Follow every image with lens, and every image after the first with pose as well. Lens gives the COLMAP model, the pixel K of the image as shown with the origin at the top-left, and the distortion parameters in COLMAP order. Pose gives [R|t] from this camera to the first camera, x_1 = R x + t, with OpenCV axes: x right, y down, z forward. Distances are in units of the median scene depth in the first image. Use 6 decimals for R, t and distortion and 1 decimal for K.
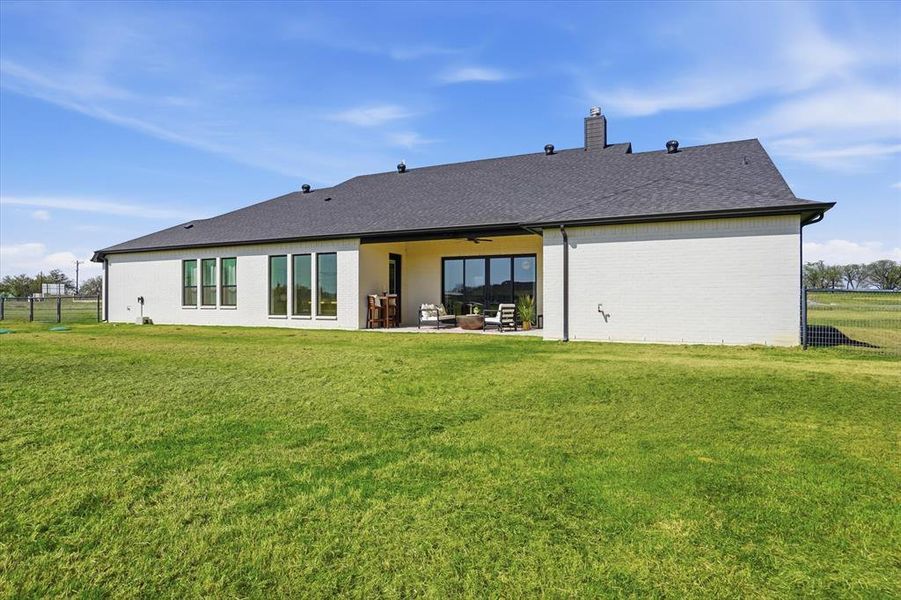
lens RADIAL K [[425.0, 0, 461.6], [0, 425.0, 301.1], [0, 0, 1]] dist [-0.025650, 0.000329]
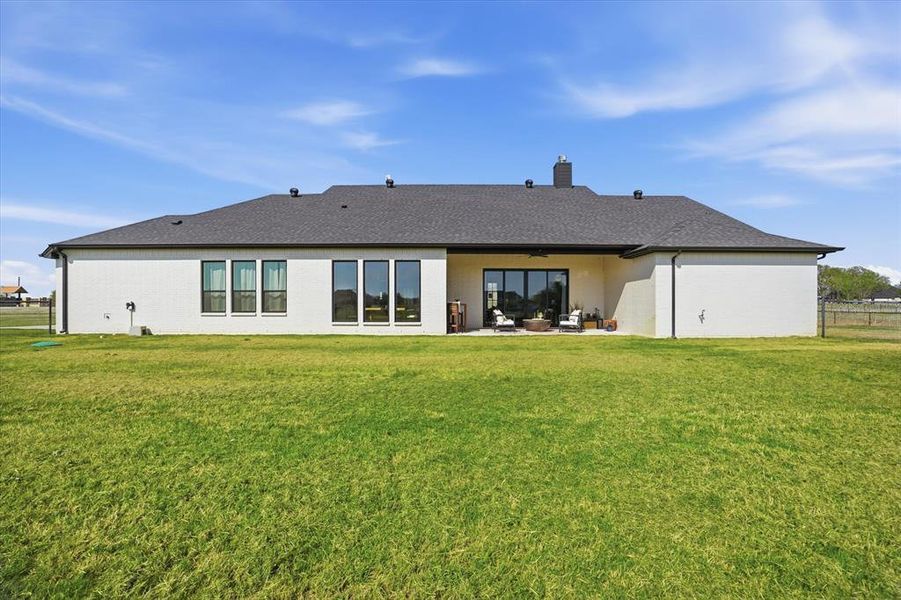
lens RADIAL K [[369.1, 0, 450.5], [0, 369.1, 300.0], [0, 0, 1]] dist [-0.035852, 0.000120]
pose [[0.931298, 0.006442, 0.364202, -0.526538], [-0.000016, 0.999844, -0.017644, -0.002628], [-0.364259, 0.016425, 0.931153, 0.129070]]
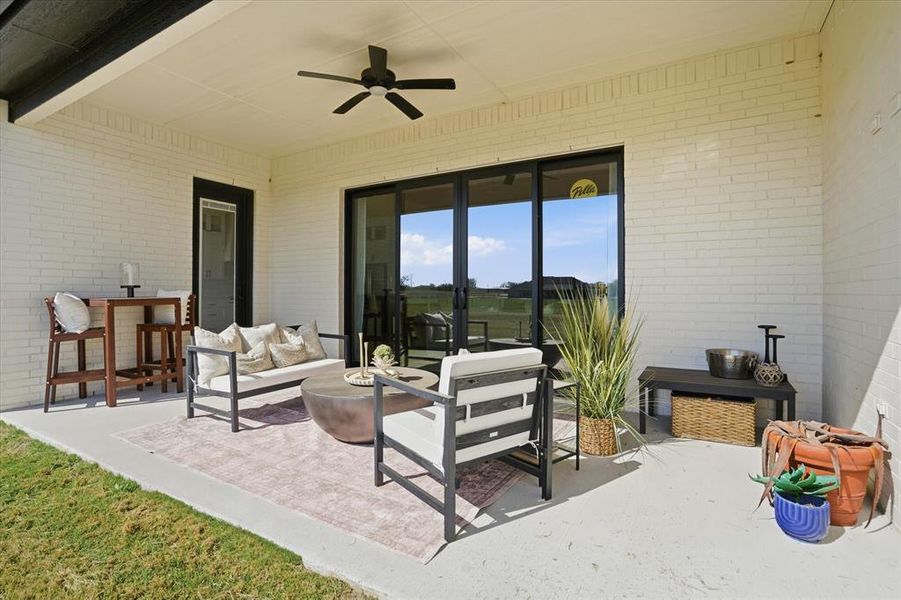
lens RADIAL K [[425.0, 0, 461.6], [0, 425.0, 301.1], [0, 0, 1]] dist [-0.025650, 0.000329]
pose [[0.995411, 0.002332, -0.095660, 0.094162], [-0.002290, 0.999997, 0.000550, -0.010601], [0.095661, -0.000329, 0.995414, 0.707305]]
